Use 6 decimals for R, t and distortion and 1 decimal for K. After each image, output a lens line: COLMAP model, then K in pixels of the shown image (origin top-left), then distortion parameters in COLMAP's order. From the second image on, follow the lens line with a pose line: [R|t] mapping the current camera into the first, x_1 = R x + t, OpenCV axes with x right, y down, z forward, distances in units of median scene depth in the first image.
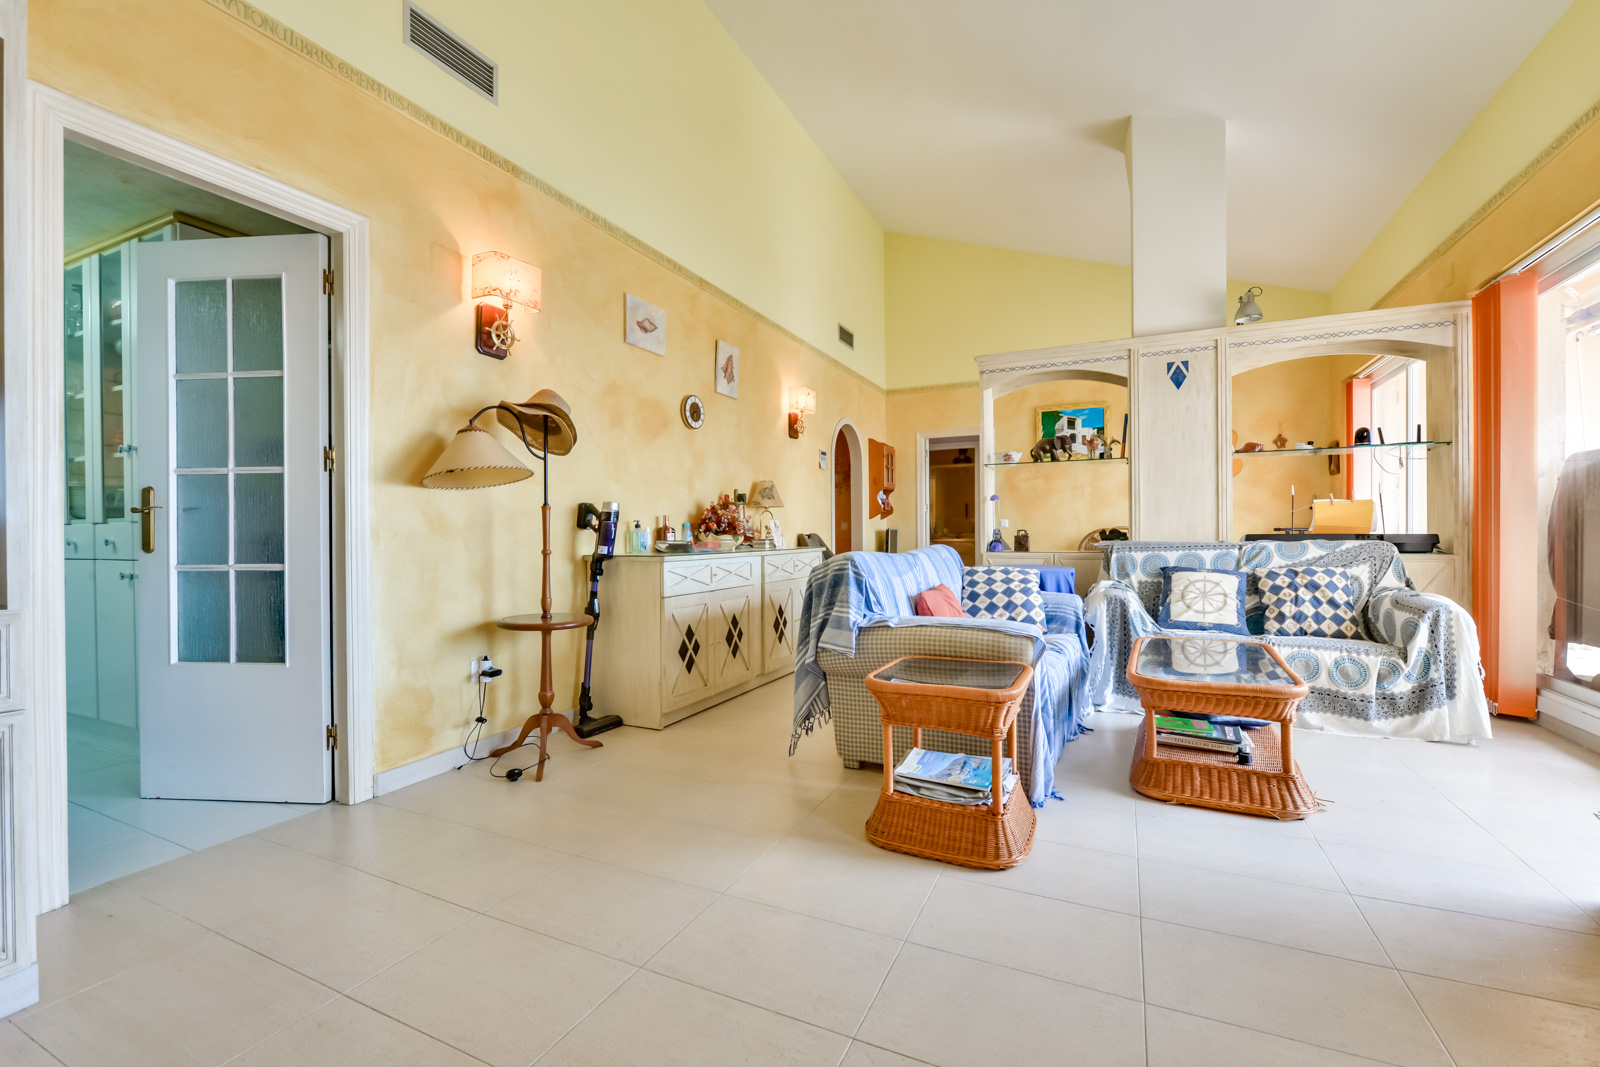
lens RADIAL K [[675.0, 0, 802.5], [0, 675.0, 536.1], [0, 0, 1]] dist [-0.005432, -0.002417]
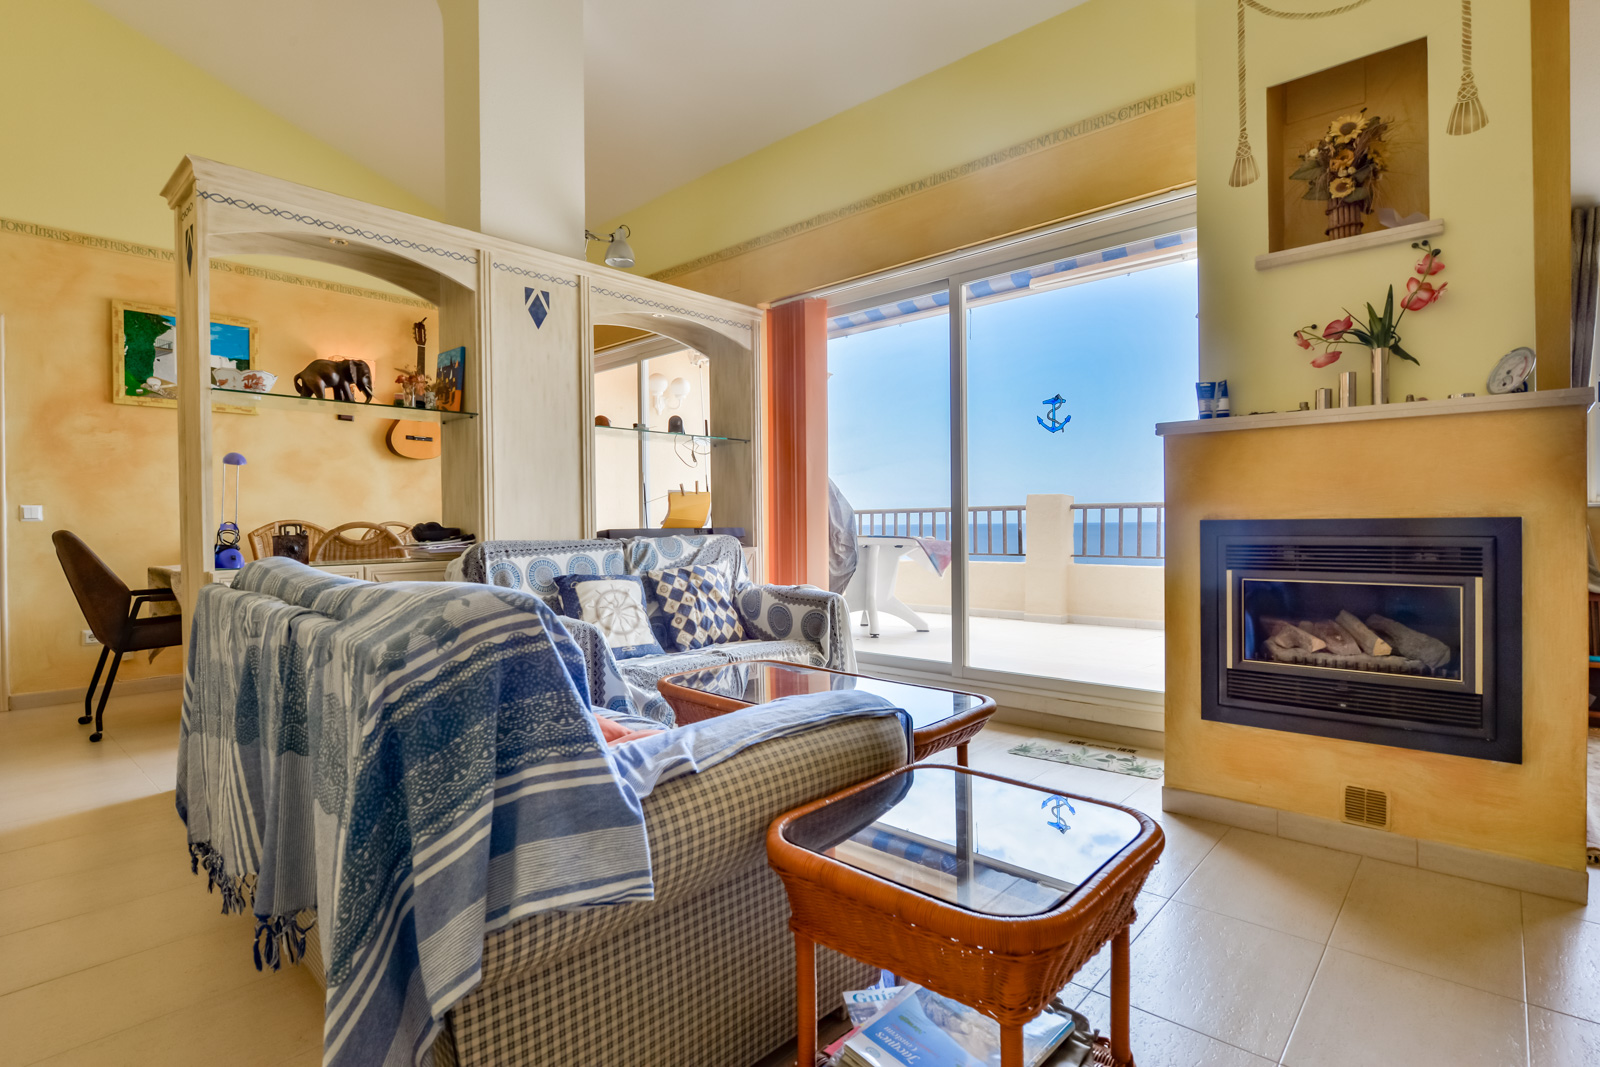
lens RADIAL K [[784.5, 0, 816.5], [0, 784.5, 528.4], [0, 0, 1]] dist [-0.005243, -0.002004]
pose [[0.275090, -0.004823, 0.961406, -0.198495], [0.012446, 0.999921, 0.001455, -0.002360], [-0.961338, 0.011566, 0.275129, 0.584384]]
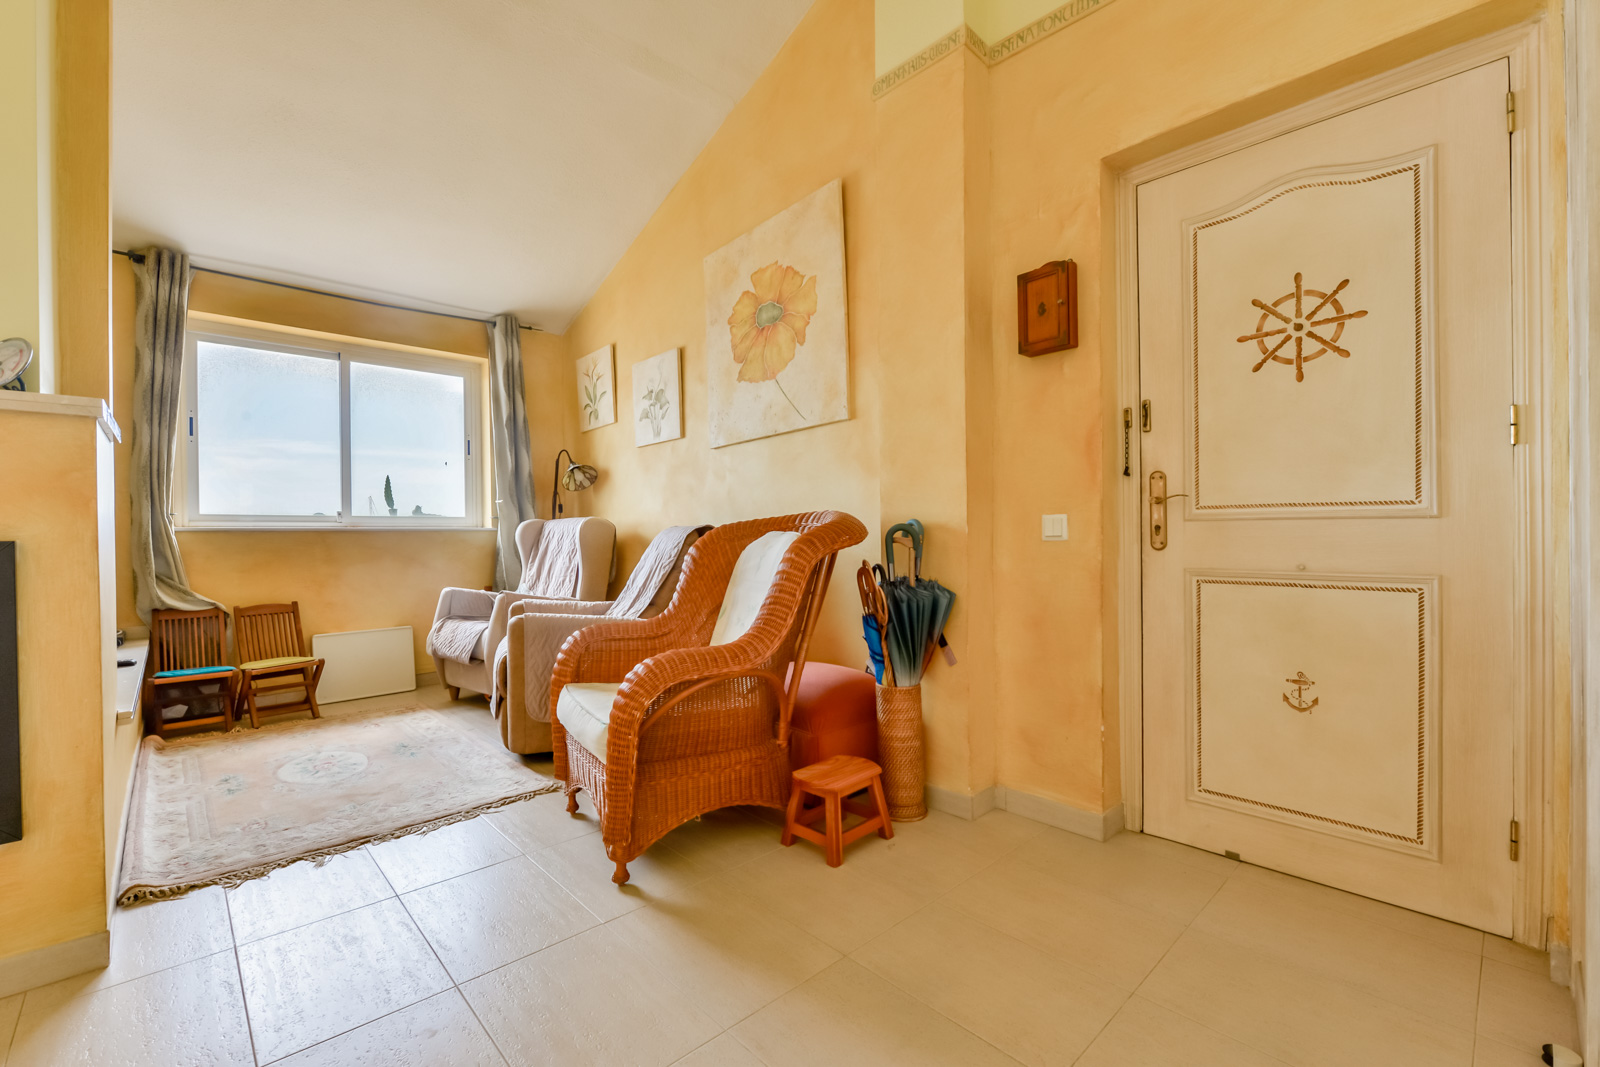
lens RADIAL K [[675.0, 0, 808.3], [0, 675.0, 539.4], [0, 0, 1]] dist [-0.005432, -0.002417]
pose [[-0.933410, 0.010060, 0.358671, -0.100084], [0.014594, 0.999844, 0.009936, -0.001089], [-0.358515, 0.014509, -0.933411, 0.449503]]
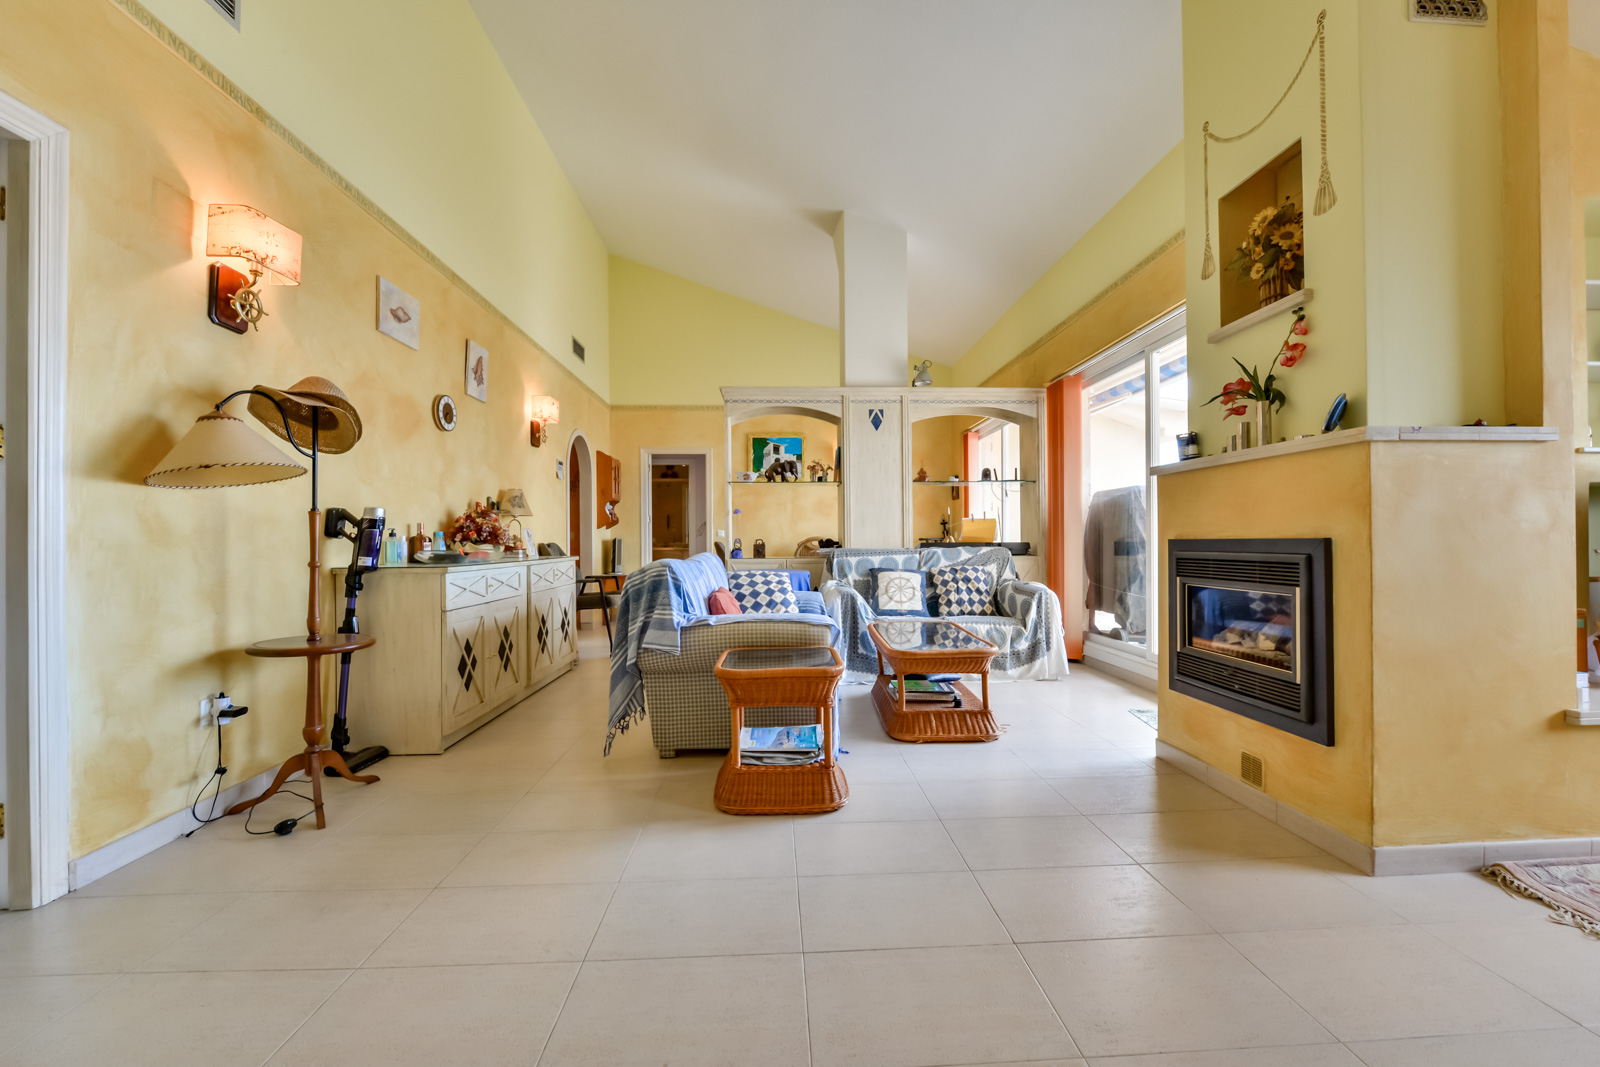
lens RADIAL K [[638.5, 0, 804.6], [0, 638.5, 537.6], [0, 0, 1]] dist [-0.007698, -0.000815]
pose [[0.881110, 0.002096, 0.472907, -0.170703], [0.003732, 0.999928, -0.011386, 0.000754], [-0.472897, 0.011797, 0.881039, -0.013166]]
